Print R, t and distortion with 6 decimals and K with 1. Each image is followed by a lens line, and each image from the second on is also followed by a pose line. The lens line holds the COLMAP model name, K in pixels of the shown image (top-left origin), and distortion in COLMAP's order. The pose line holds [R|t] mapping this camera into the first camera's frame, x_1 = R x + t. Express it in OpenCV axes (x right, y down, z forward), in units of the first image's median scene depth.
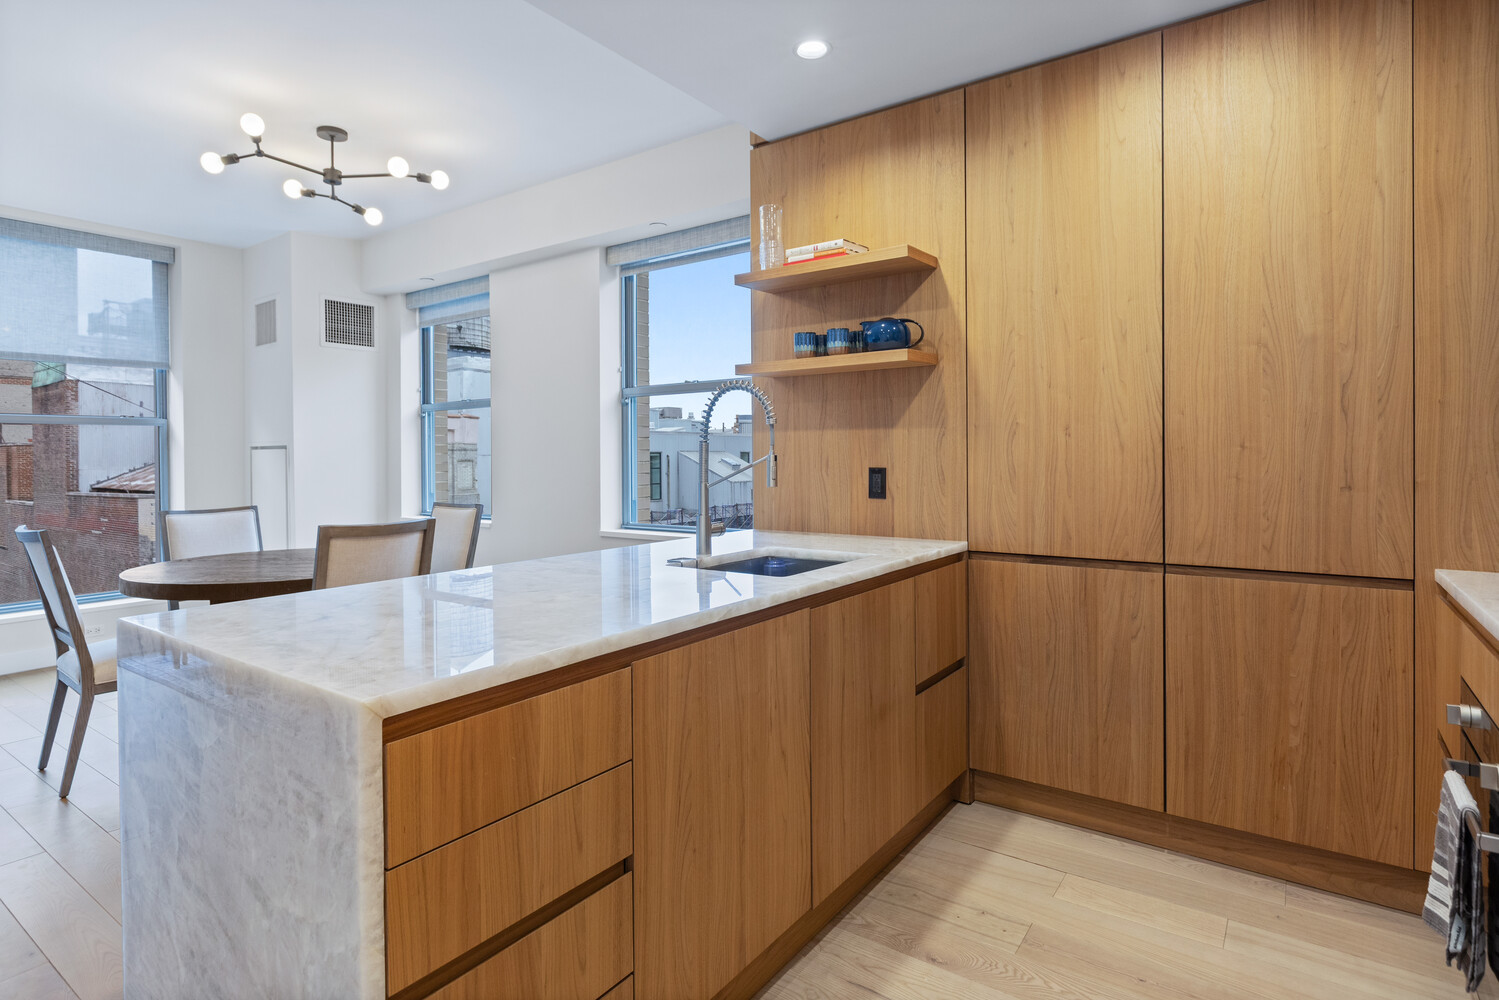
lens RADIAL K [[783.9, 0, 728.7], [0, 783.9, 453.3], [0, 0, 1]] dist [0.005871, 0.001019]
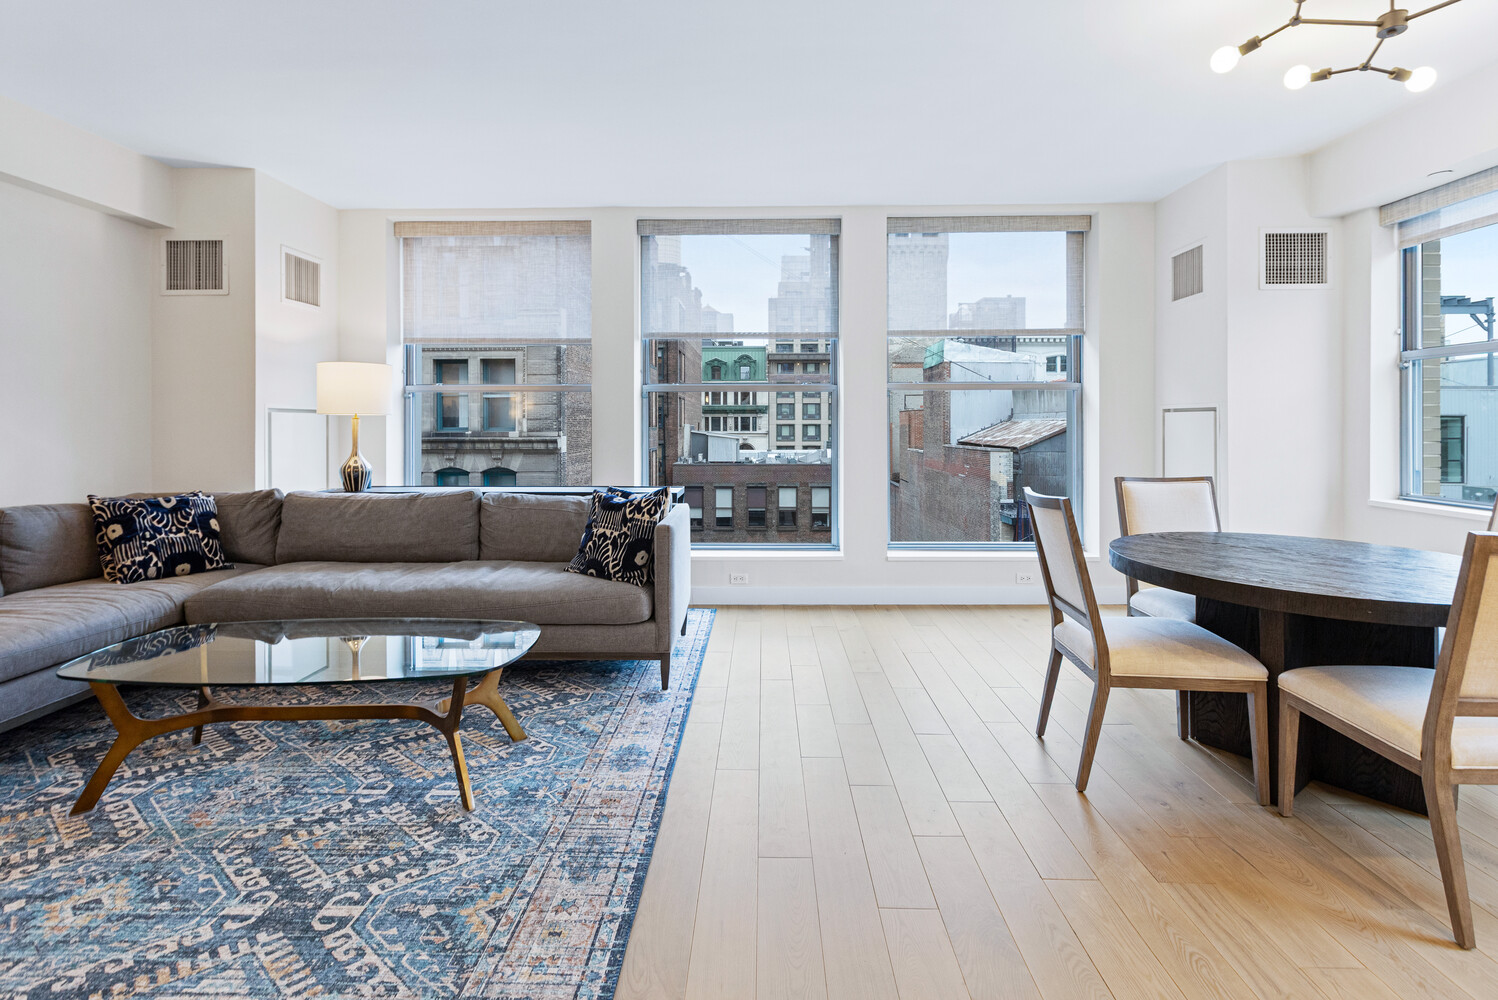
lens RADIAL K [[699.9, 0, 747.9], [0, 699.9, 423.1], [0, 0, 1]] dist [0.003245, -0.002328]
pose [[0.576986, 0.009184, -0.816703, -0.205595], [-0.000698, 0.999942, 0.010751, -0.000745], [0.816754, -0.005633, 0.576959, 0.106510]]
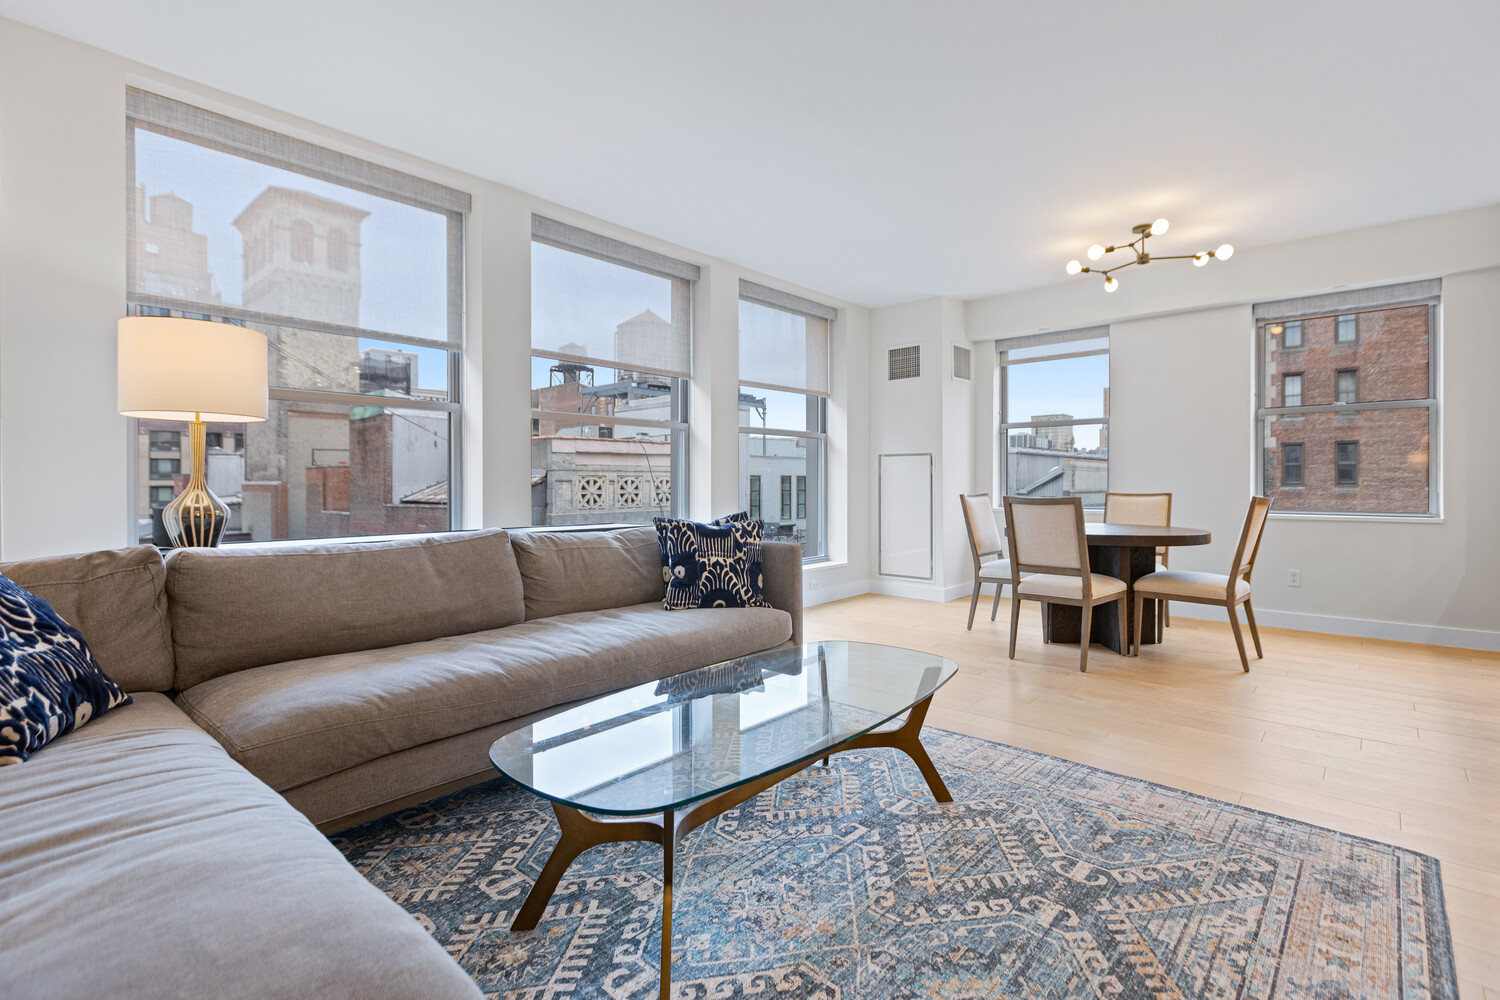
lens RADIAL K [[700.9, 0, 753.5], [0, 700.9, 478.3], [0, 0, 1]] dist [0.003245, -0.002328]
pose [[0.995476, 0.005685, -0.094842, -0.693514], [-0.005941, 0.999979, -0.002421, 0.035186], [0.094826, 0.002973, 0.995489, -0.214244]]
